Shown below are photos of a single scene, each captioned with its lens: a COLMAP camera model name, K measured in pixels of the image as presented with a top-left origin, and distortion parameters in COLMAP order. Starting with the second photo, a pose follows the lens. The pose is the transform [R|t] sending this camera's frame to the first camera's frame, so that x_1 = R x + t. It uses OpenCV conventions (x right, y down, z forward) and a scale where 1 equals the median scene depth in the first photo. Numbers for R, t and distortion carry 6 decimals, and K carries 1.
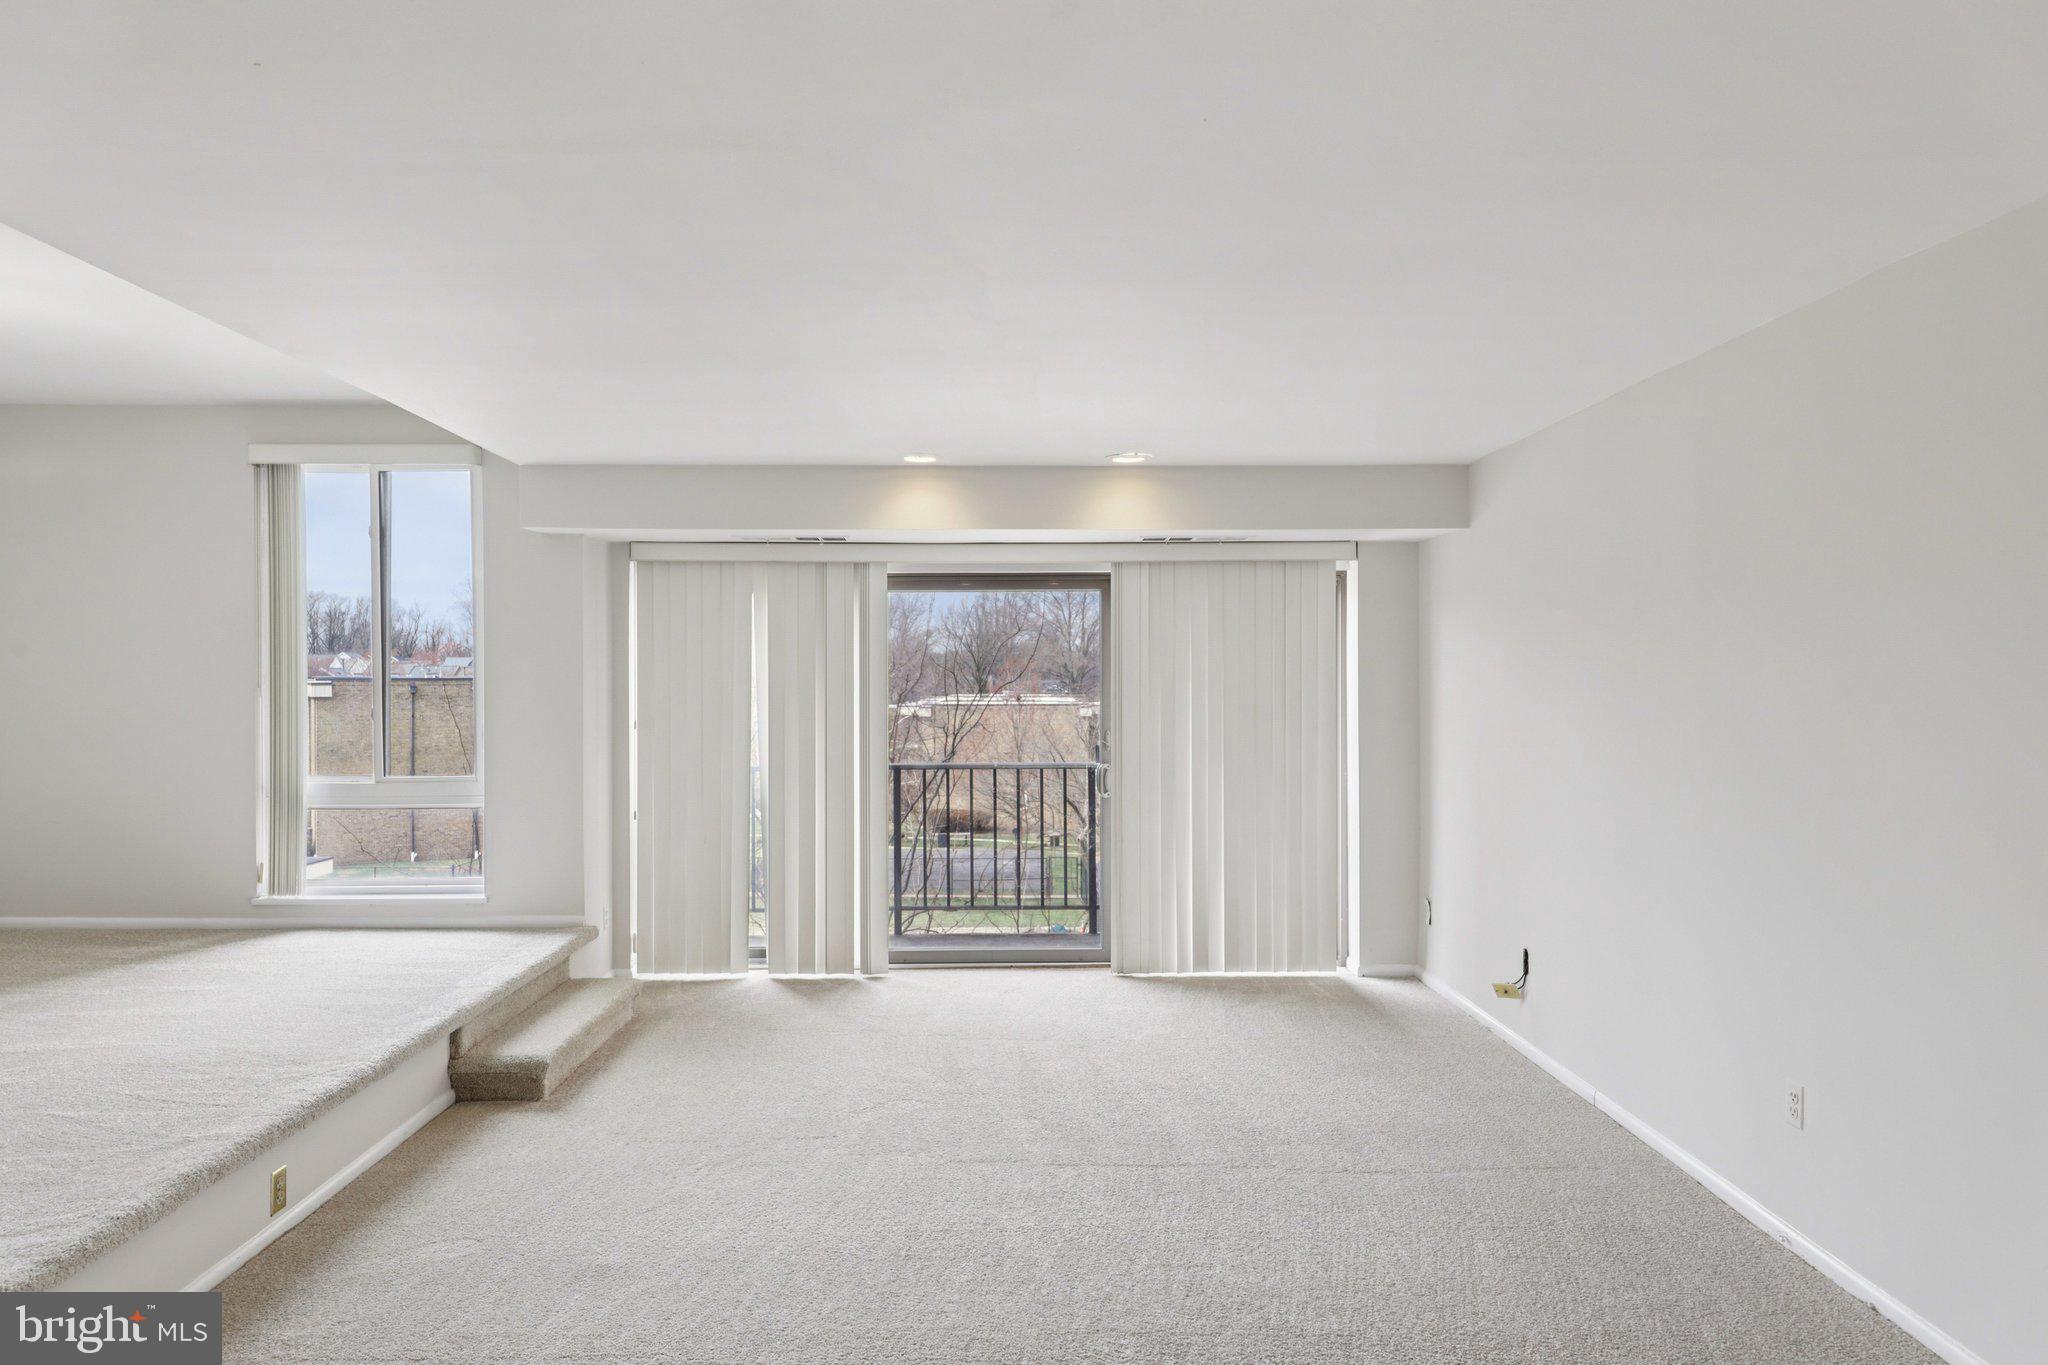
lens RADIAL K [[1332.3, 0, 1002.0], [0, 1332.3, 684.3], [0, 0, 1]] dist [0.015597, -0.003129]
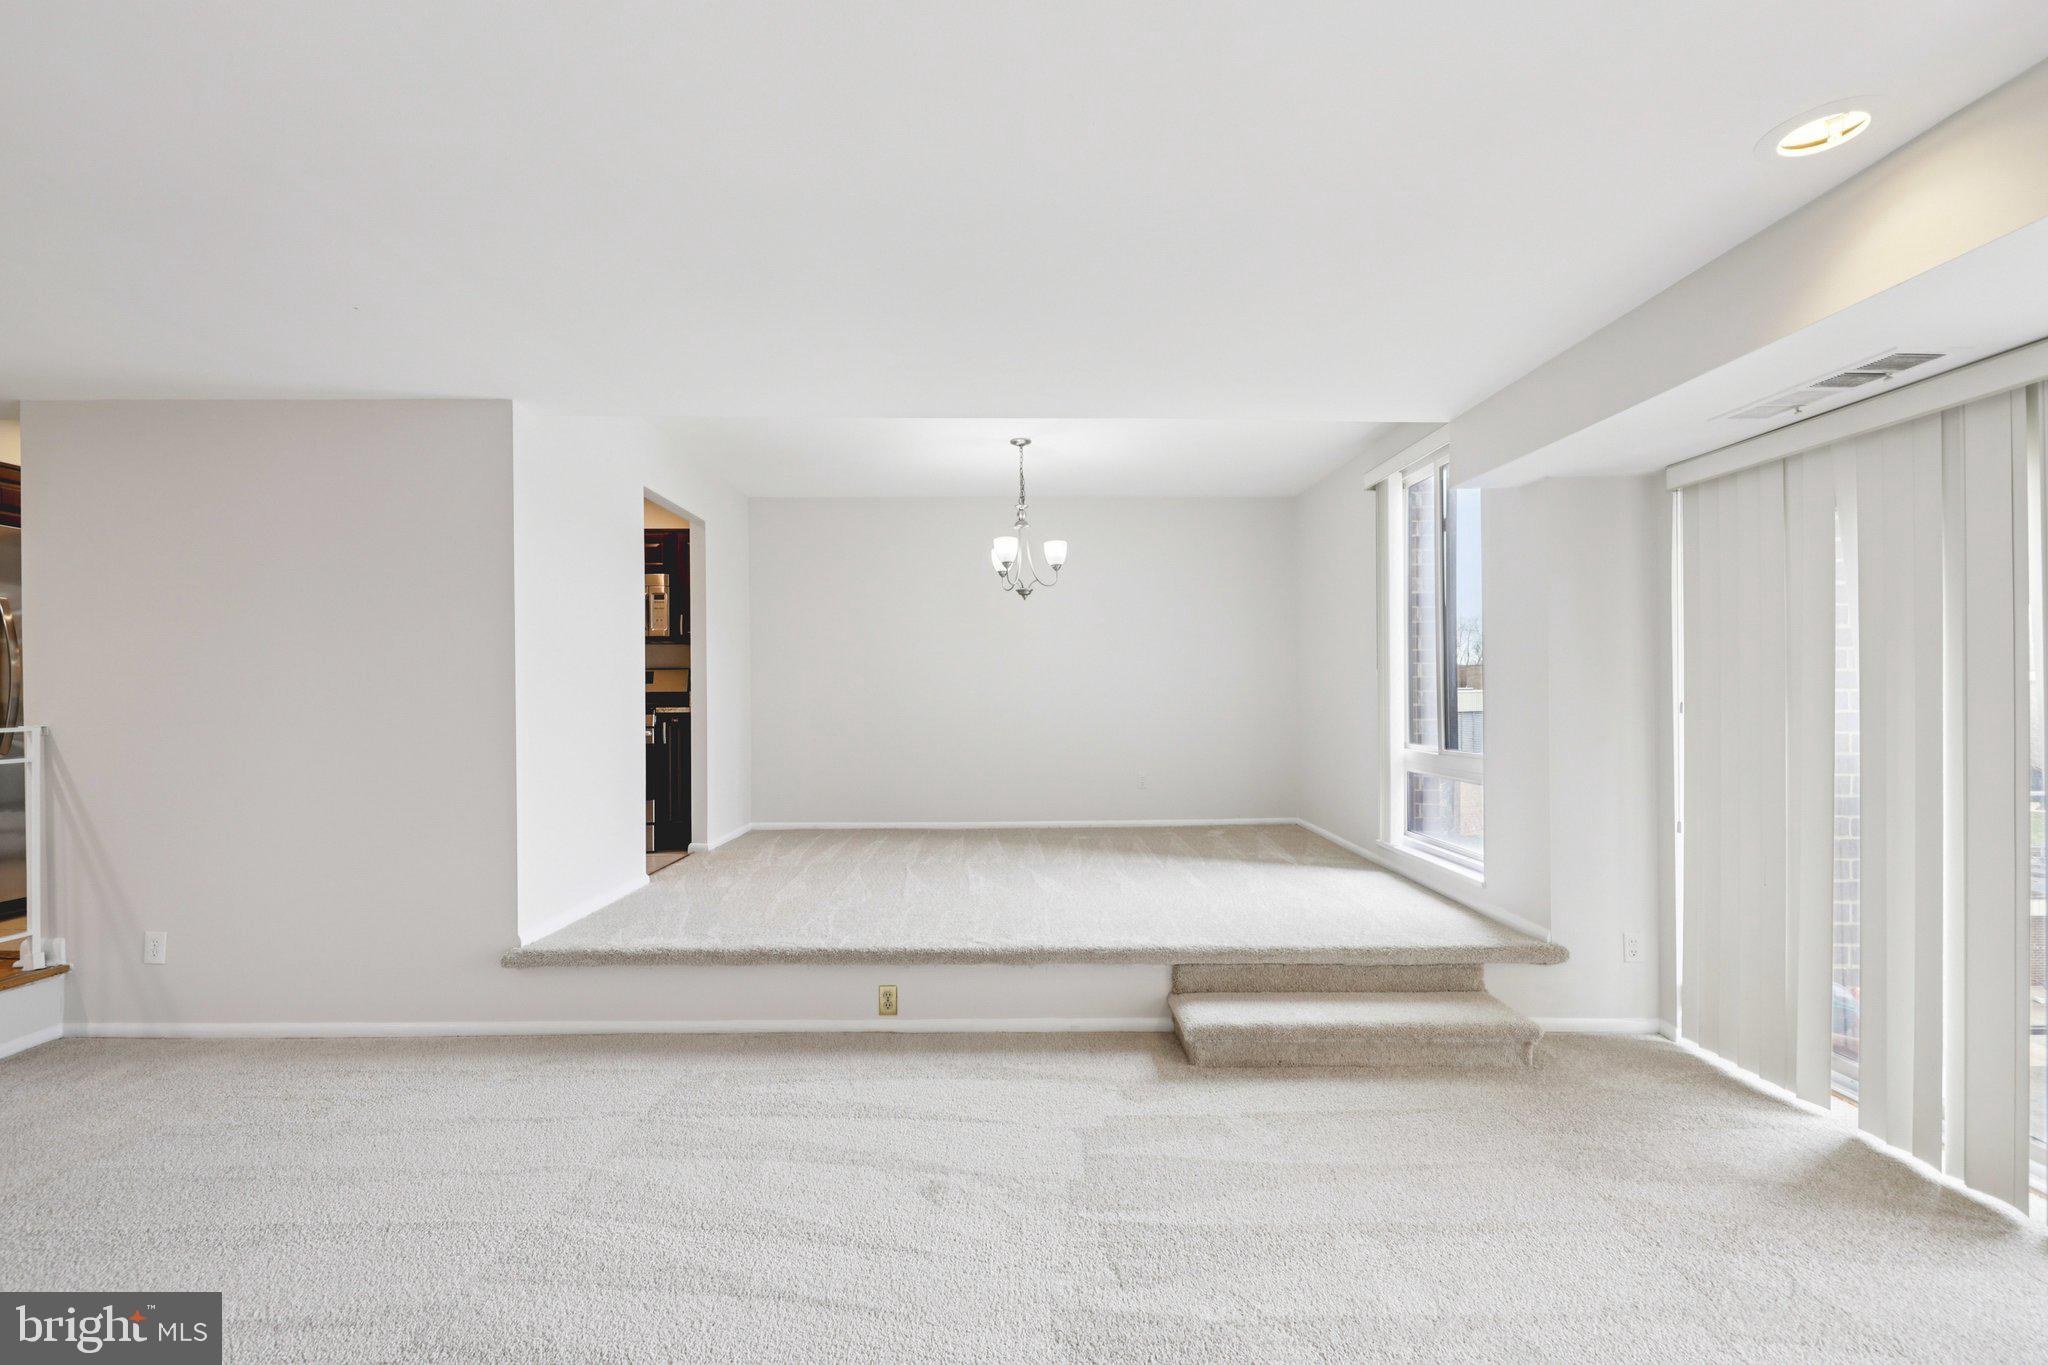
lens RADIAL K [[830.3, 0, 1010.9], [0, 830.3, 693.9], [0, 0, 1]] dist [-0.006462, -0.000707]
pose [[-0.006321, 0.000958, -0.999980, 0.208928], [-0.003861, 0.999992, 0.000983, 0.025431], [0.999973, 0.003867, -0.006317, 0.662904]]
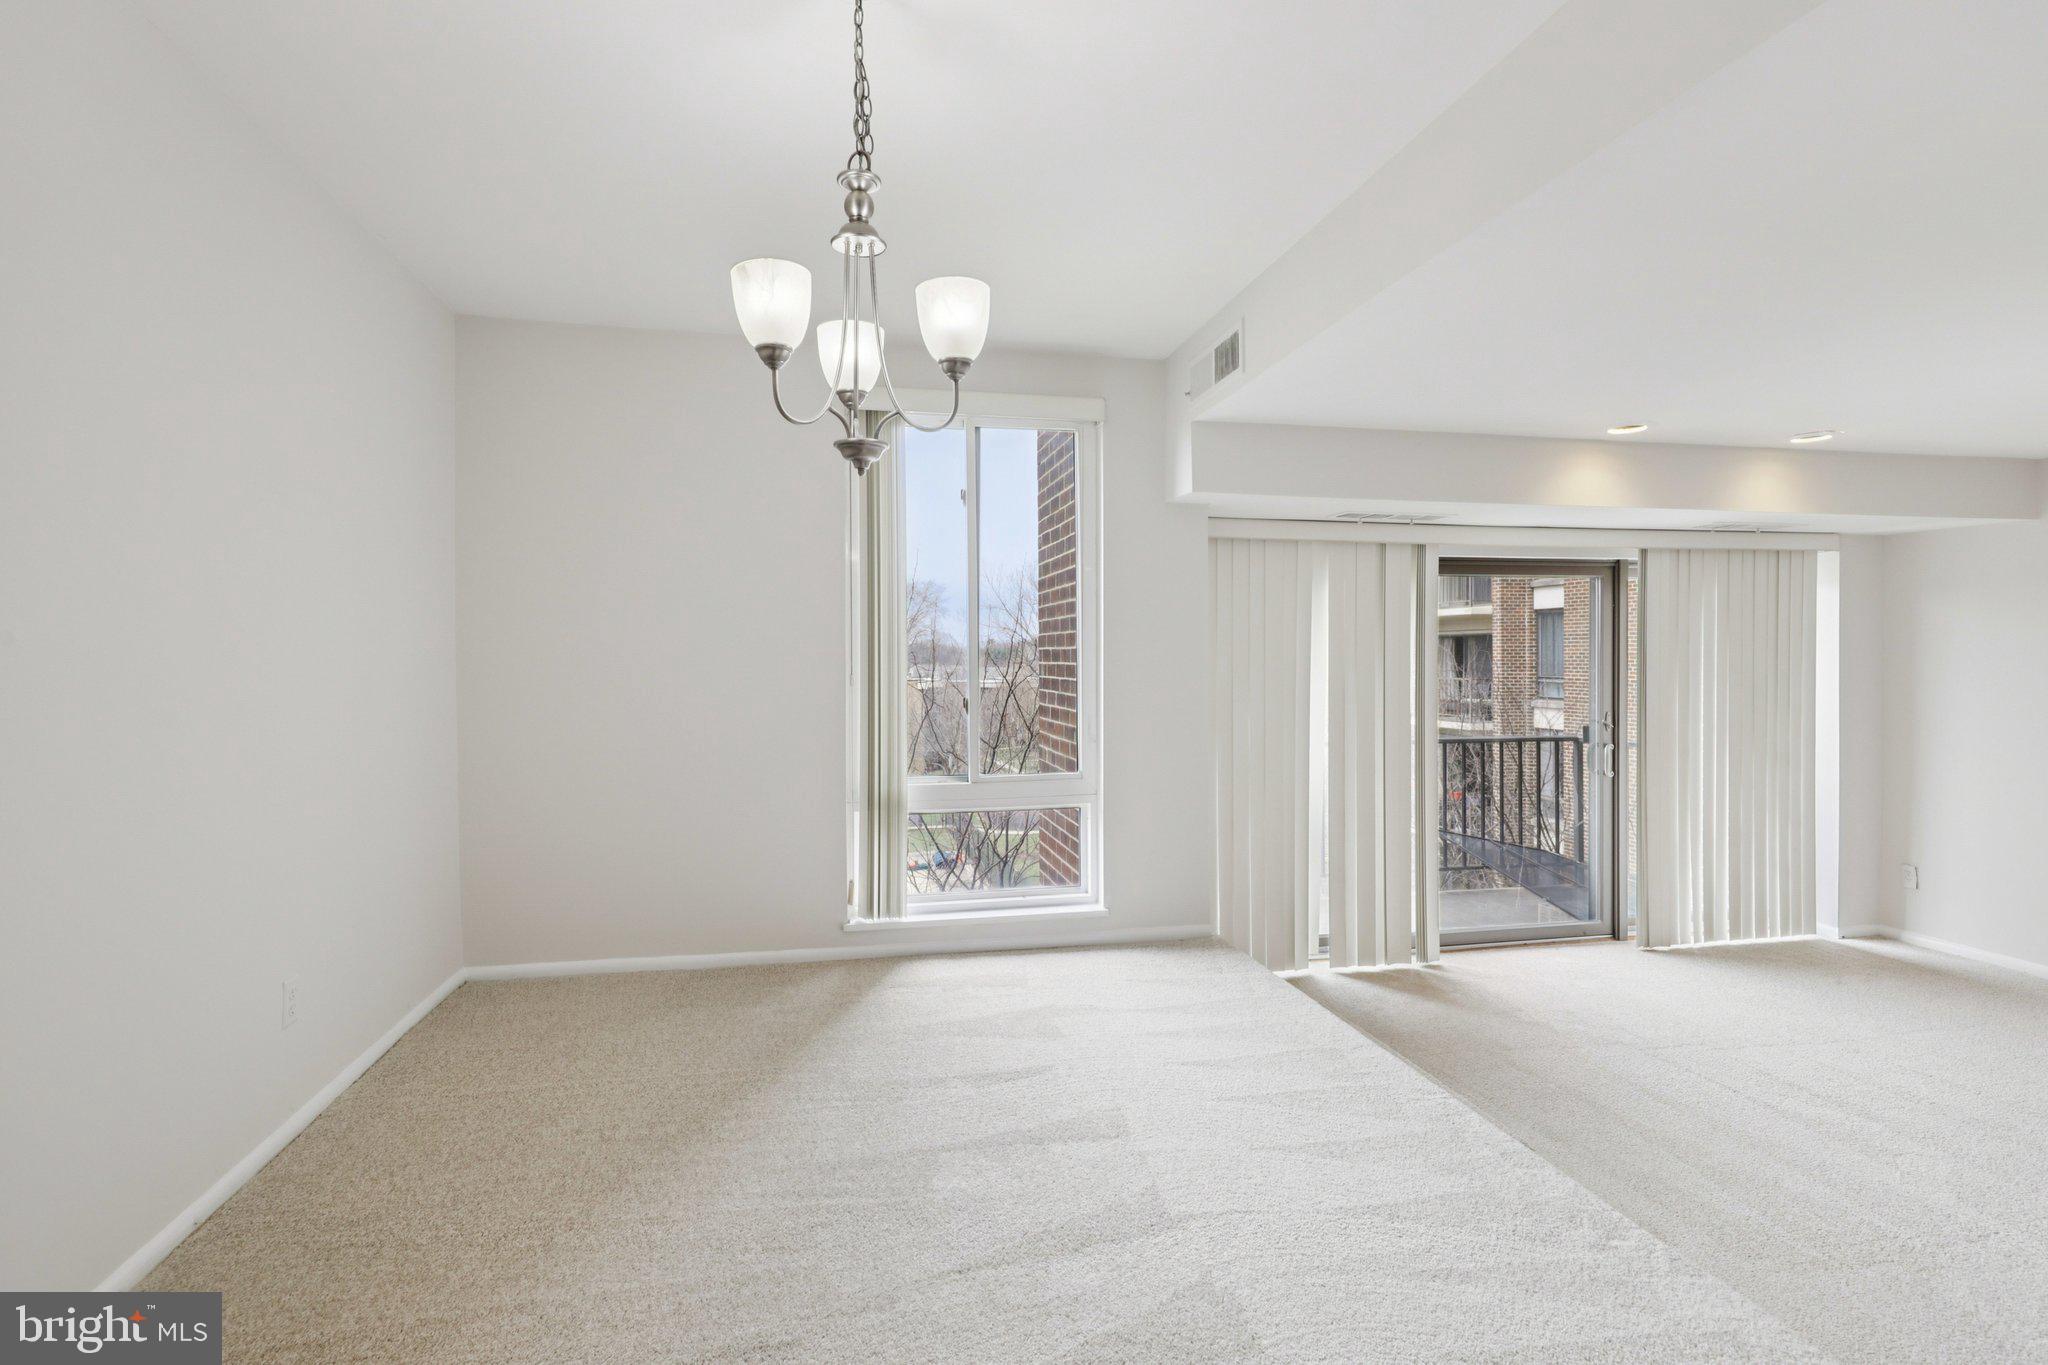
lens RADIAL K [[989.9, 0, 1012.4], [0, 989.9, 673.4], [0, 0, 1]] dist [0.014846, -0.000348]
pose [[0.978965, -0.003235, 0.204004, -0.581684], [0.001610, 0.999966, 0.008132, -0.002973], [-0.204024, -0.007632, 0.978936, 0.365470]]
